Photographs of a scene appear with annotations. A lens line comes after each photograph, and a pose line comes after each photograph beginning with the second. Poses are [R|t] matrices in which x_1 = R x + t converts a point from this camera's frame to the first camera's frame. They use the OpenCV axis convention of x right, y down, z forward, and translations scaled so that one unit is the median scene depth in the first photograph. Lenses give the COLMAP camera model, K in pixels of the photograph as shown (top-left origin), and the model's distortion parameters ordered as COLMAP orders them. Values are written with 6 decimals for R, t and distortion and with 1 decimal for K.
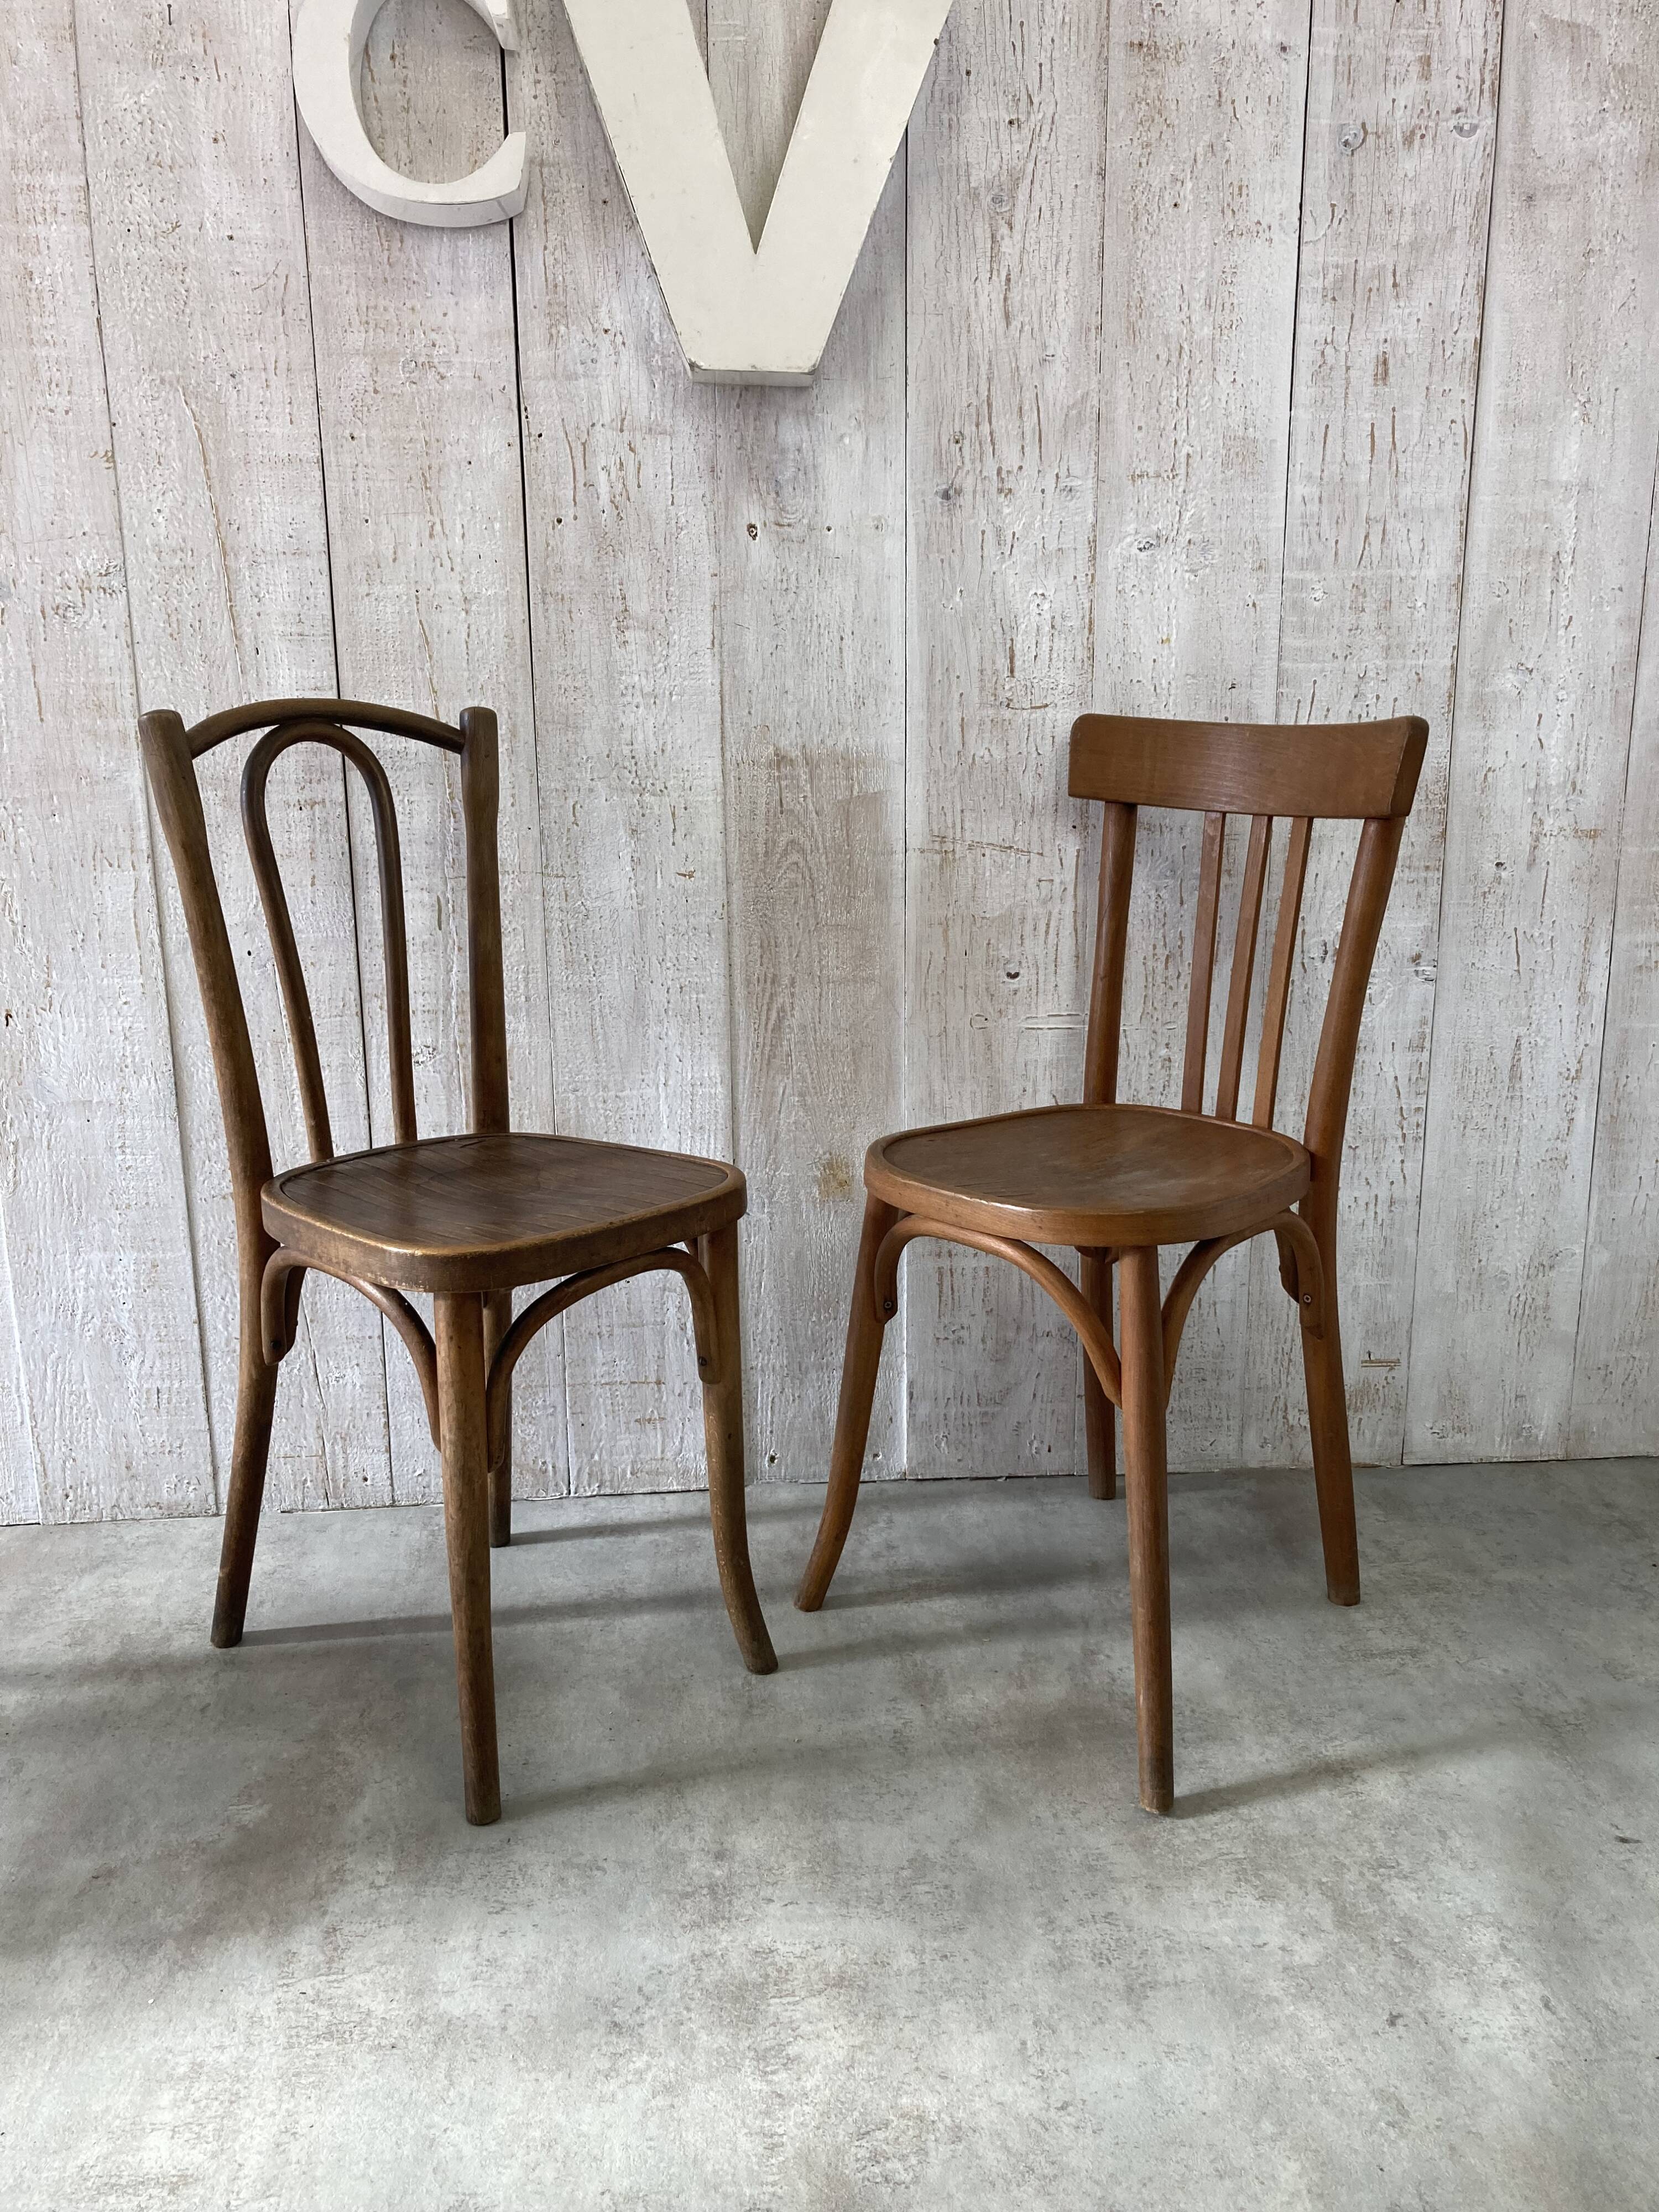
lens RADIAL K [[1811.5, 0, 832.3], [0, 1811.5, 1114.6], [0, 0, 1]] dist [0.015060, 0.004253]
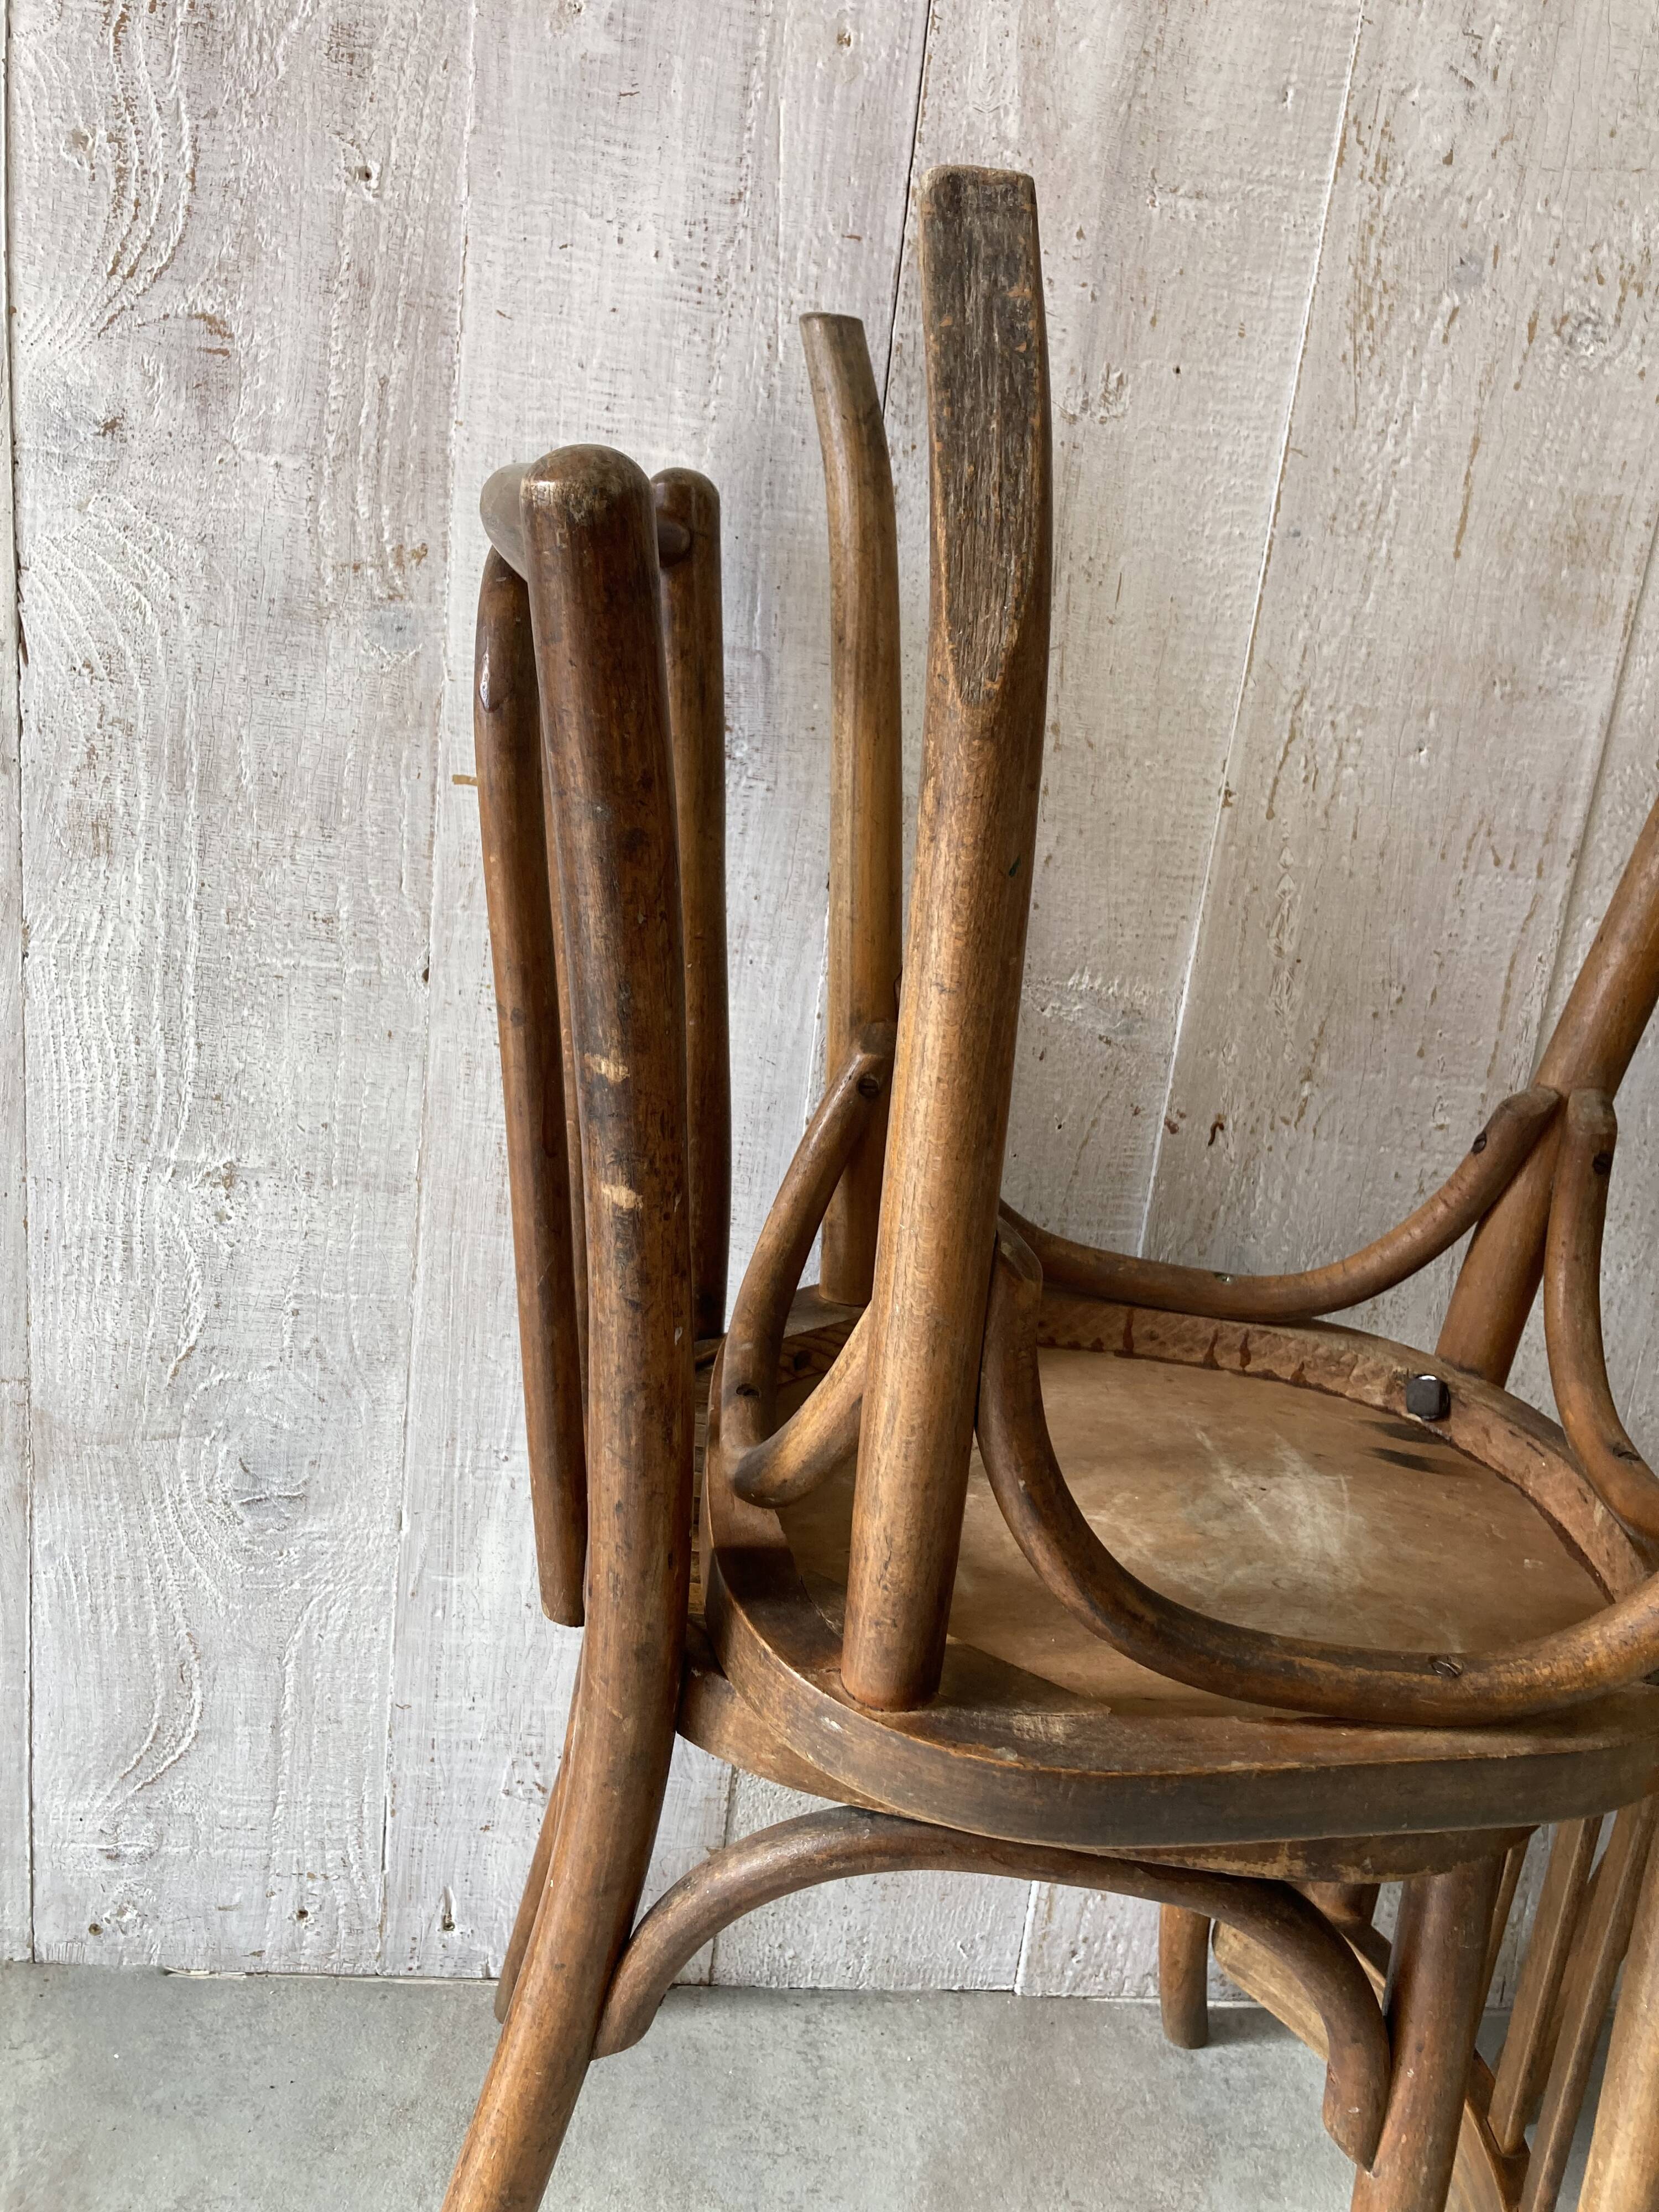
lens RADIAL K [[1888.1, 0, 862.3], [0, 1888.1, 1079.5], [0, 0, 1]] dist [0.009052, 0.019733]
pose [[0.991903, 0.121902, 0.035624, -0.576576], [-0.124357, 0.989196, 0.077630, -0.096473], [-0.025776, -0.081432, 0.996346, 0.481152]]
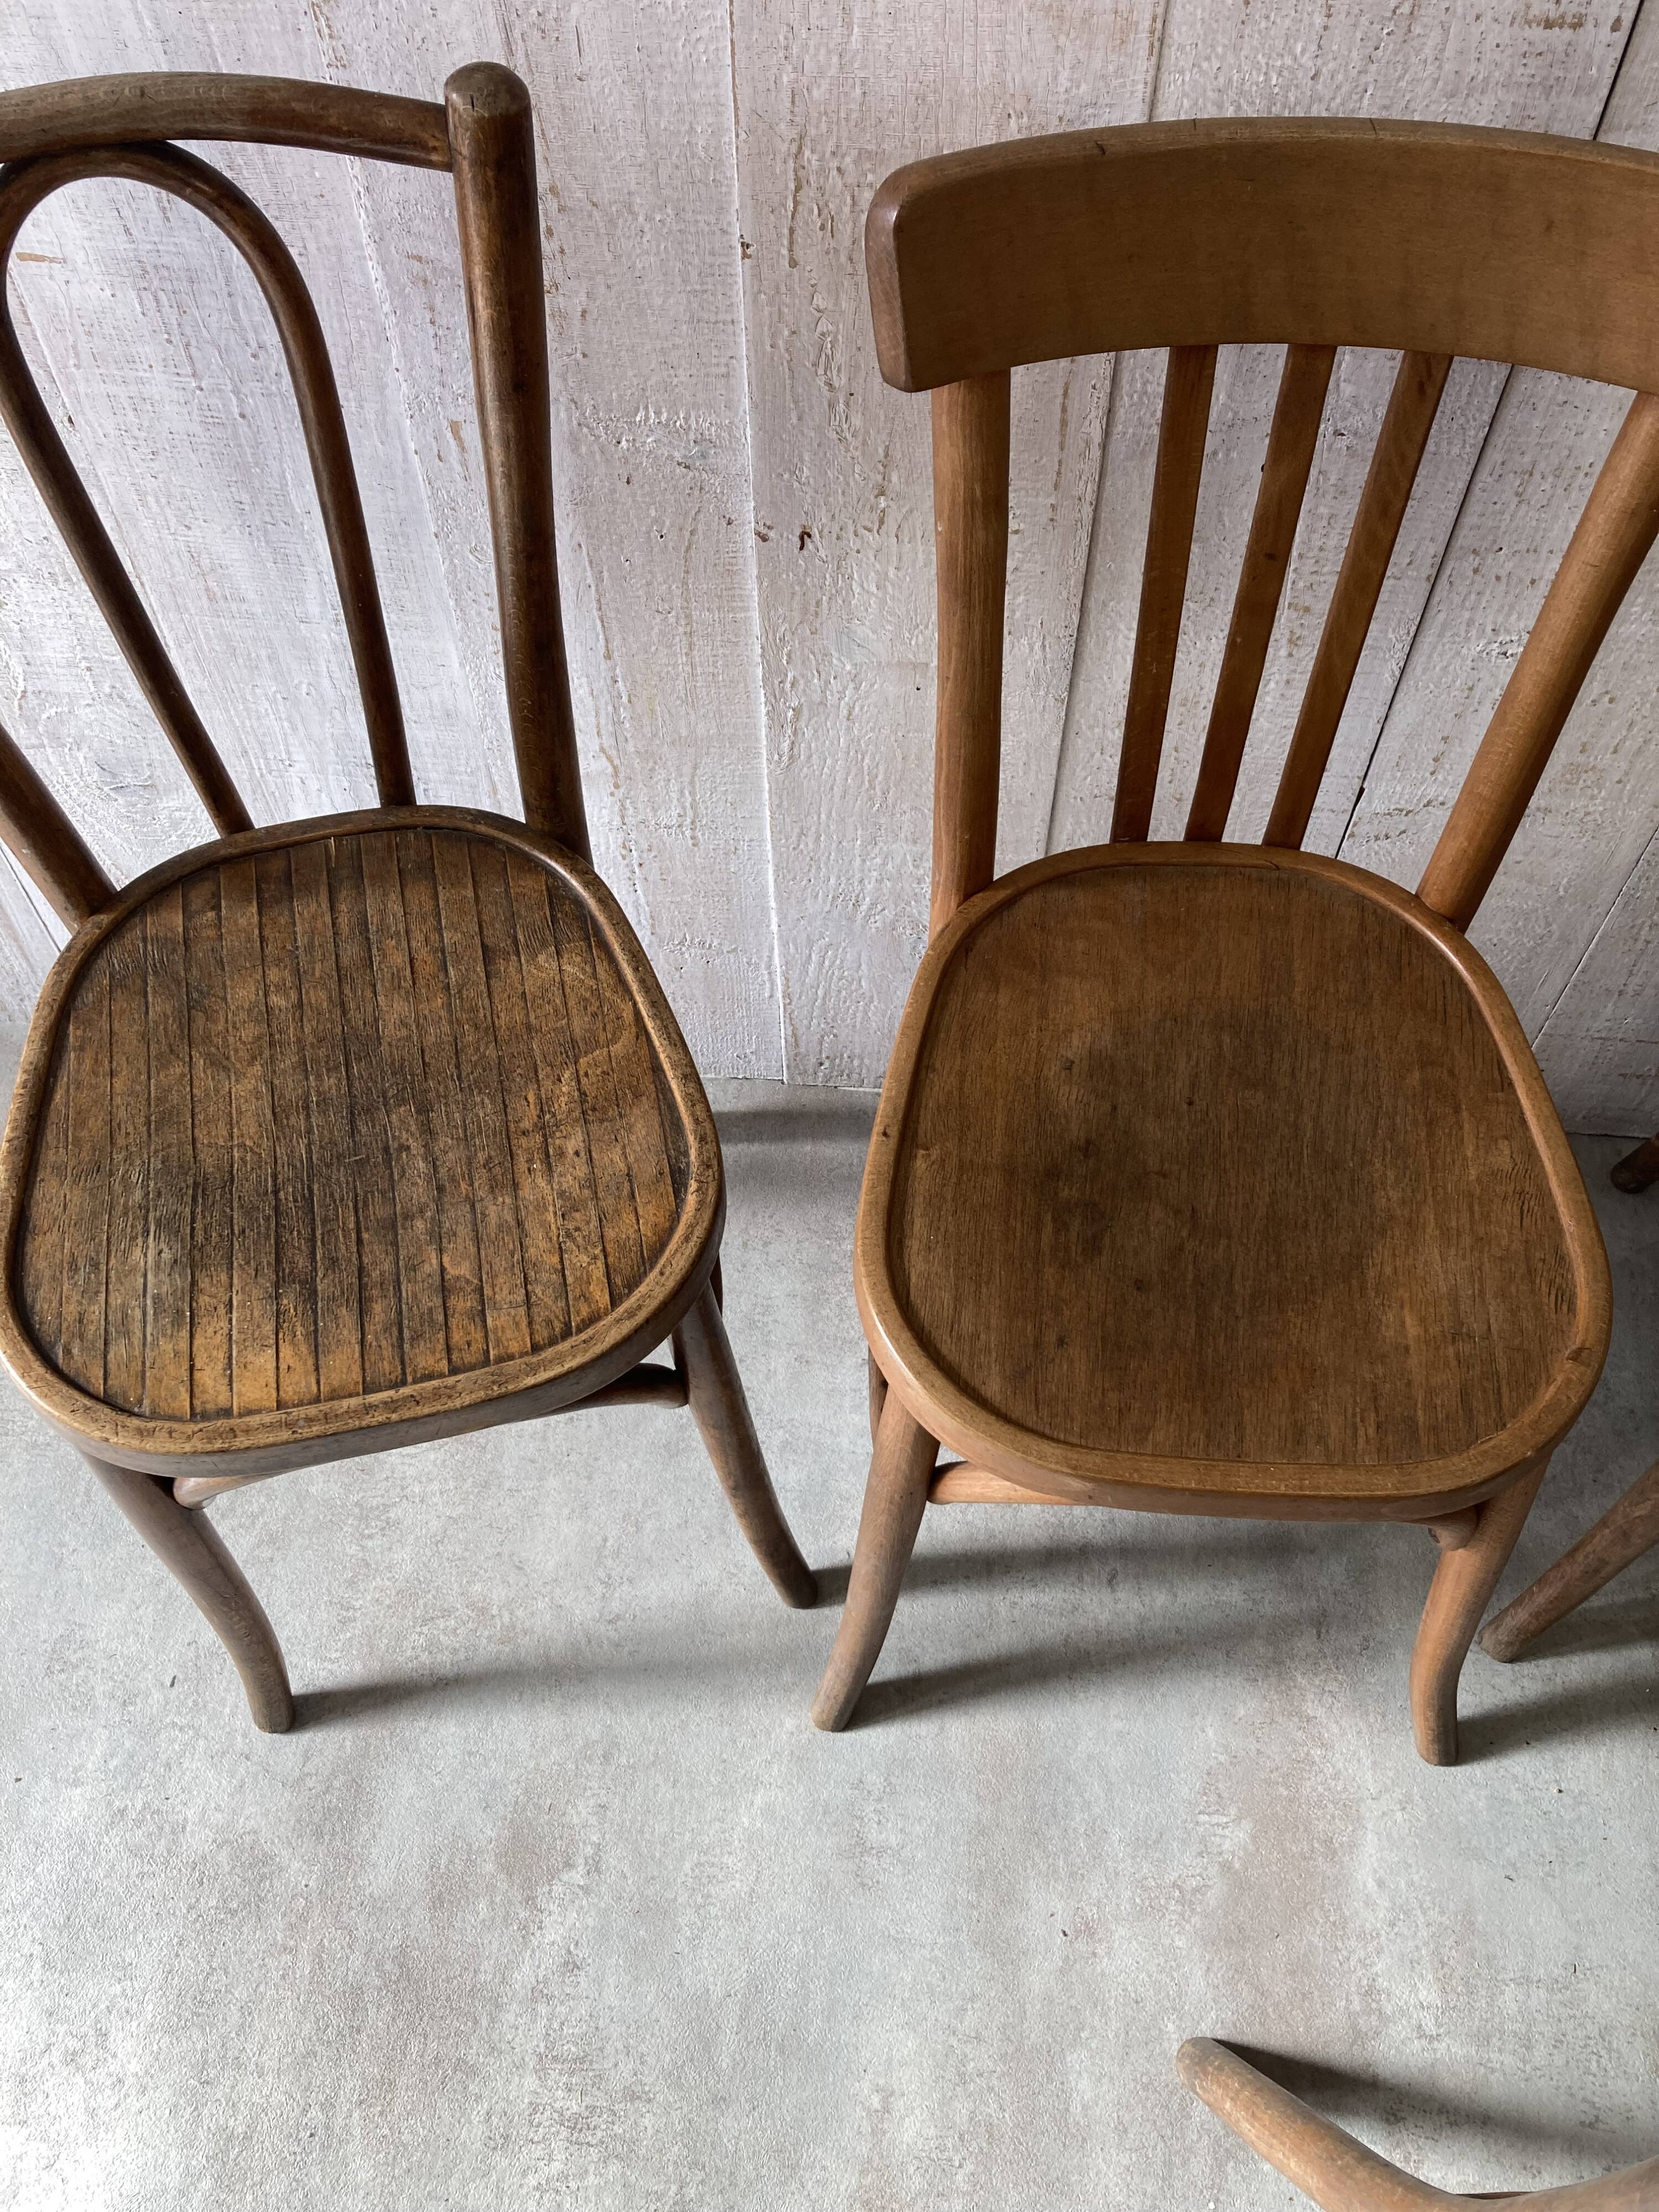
lens RADIAL K [[1811.5, 0, 838.2], [0, 1811.5, 1120.2], [0, 0, 1]] dist [0.015060, 0.004253]
pose [[0.985911, 0.146727, -0.080316, -0.376037], [-0.047733, 0.706982, 0.705619, -0.319243], [0.160315, -0.691844, 0.704025, 0.495820]]
